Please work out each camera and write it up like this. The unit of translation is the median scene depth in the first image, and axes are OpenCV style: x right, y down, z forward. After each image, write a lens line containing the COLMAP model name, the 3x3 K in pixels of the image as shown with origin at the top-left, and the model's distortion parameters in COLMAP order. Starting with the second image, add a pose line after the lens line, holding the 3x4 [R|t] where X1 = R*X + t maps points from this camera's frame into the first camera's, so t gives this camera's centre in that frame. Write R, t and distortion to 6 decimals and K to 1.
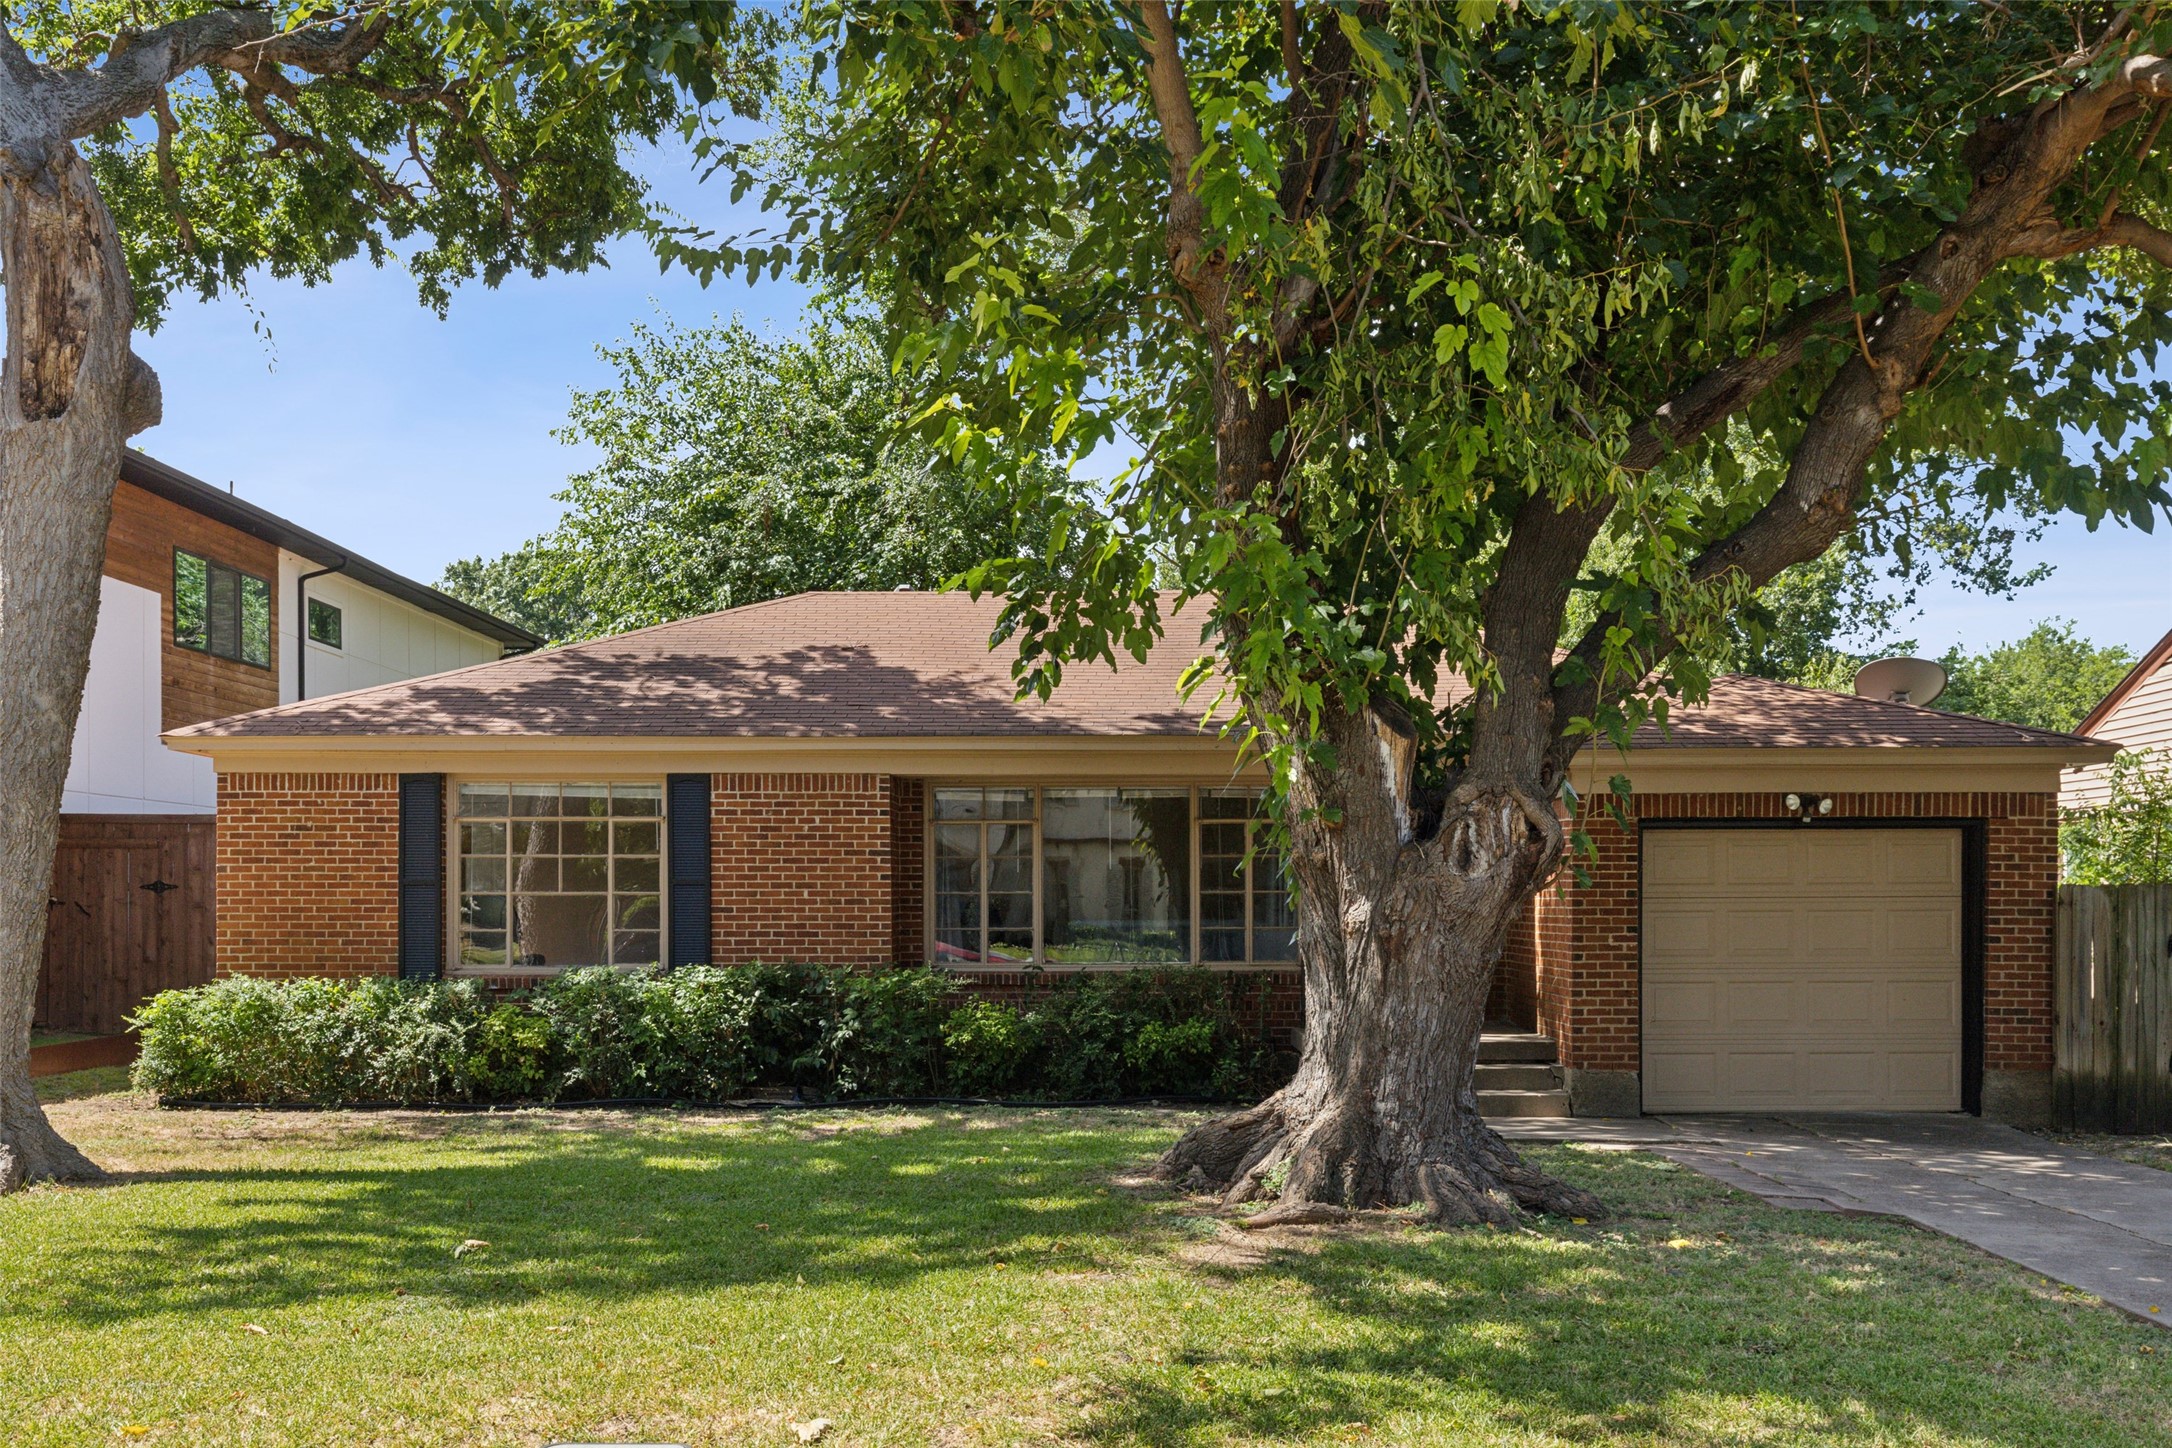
lens RADIAL K [[2049.0, 0, 1083.6], [0, 2049.0, 824.9], [0, 0, 1]] dist [-0.002038, 0.000000]
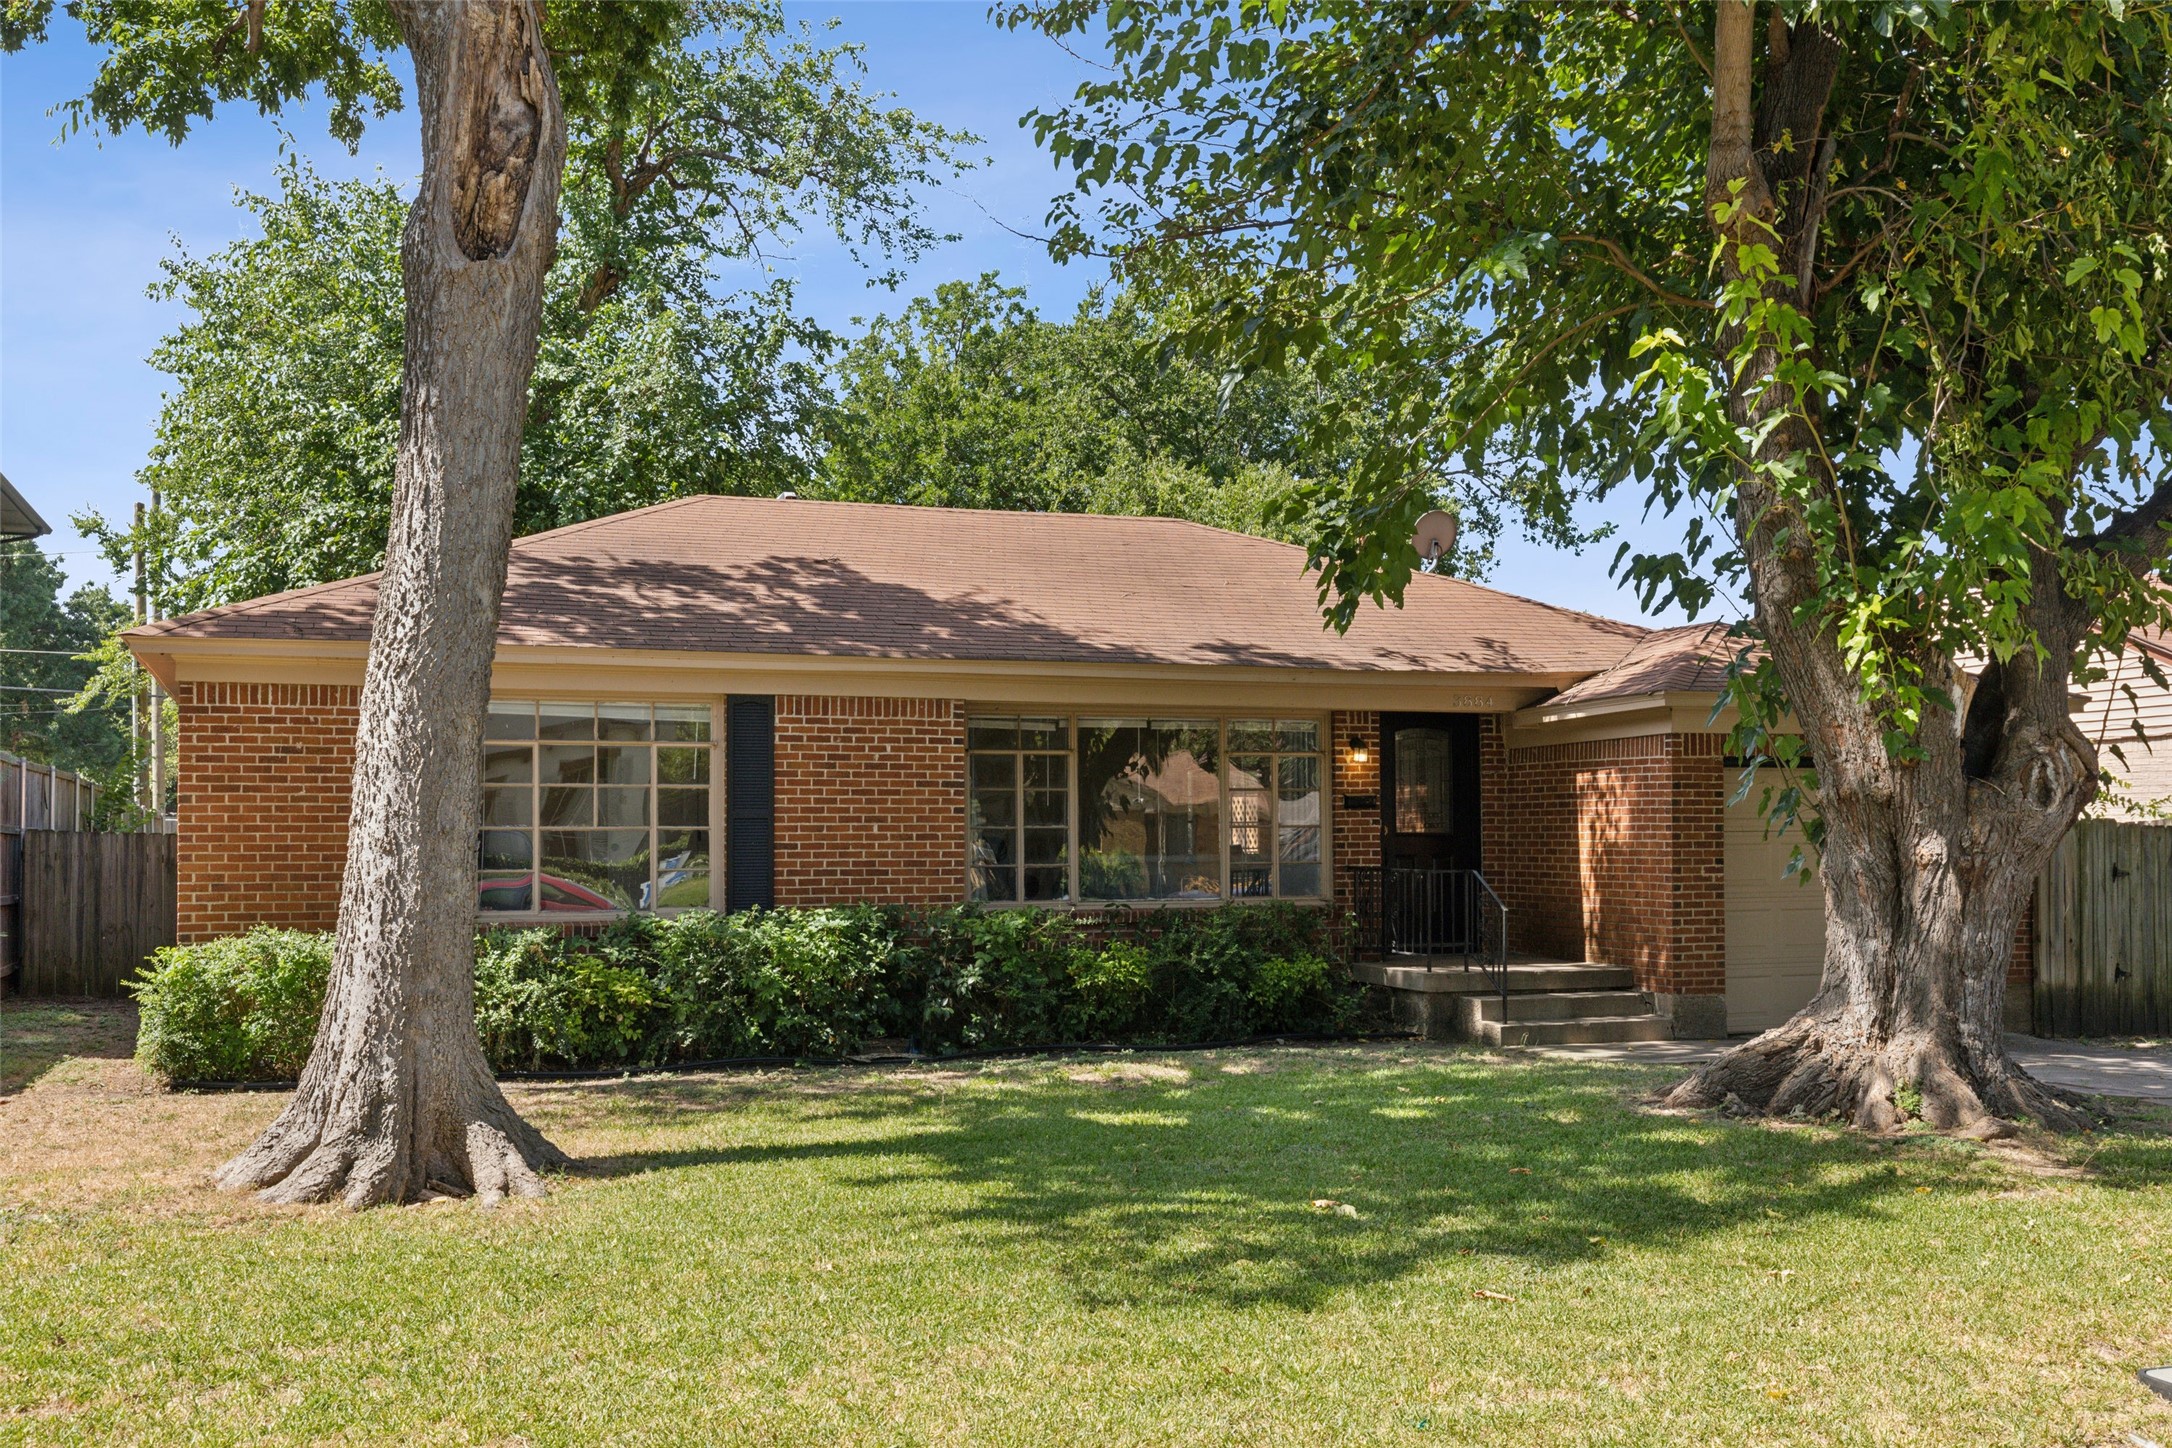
lens RADIAL K [[2154.8, 0, 1085.7], [0, 2154.8, 726.7], [0, 0, 1]] dist [-0.004124, 0.000000]
pose [[0.934573, 0.015873, 0.355417, -0.391403], [-0.011239, 0.999823, -0.015100, 0.001593], [-0.355594, 0.010117, 0.934586, 0.063915]]
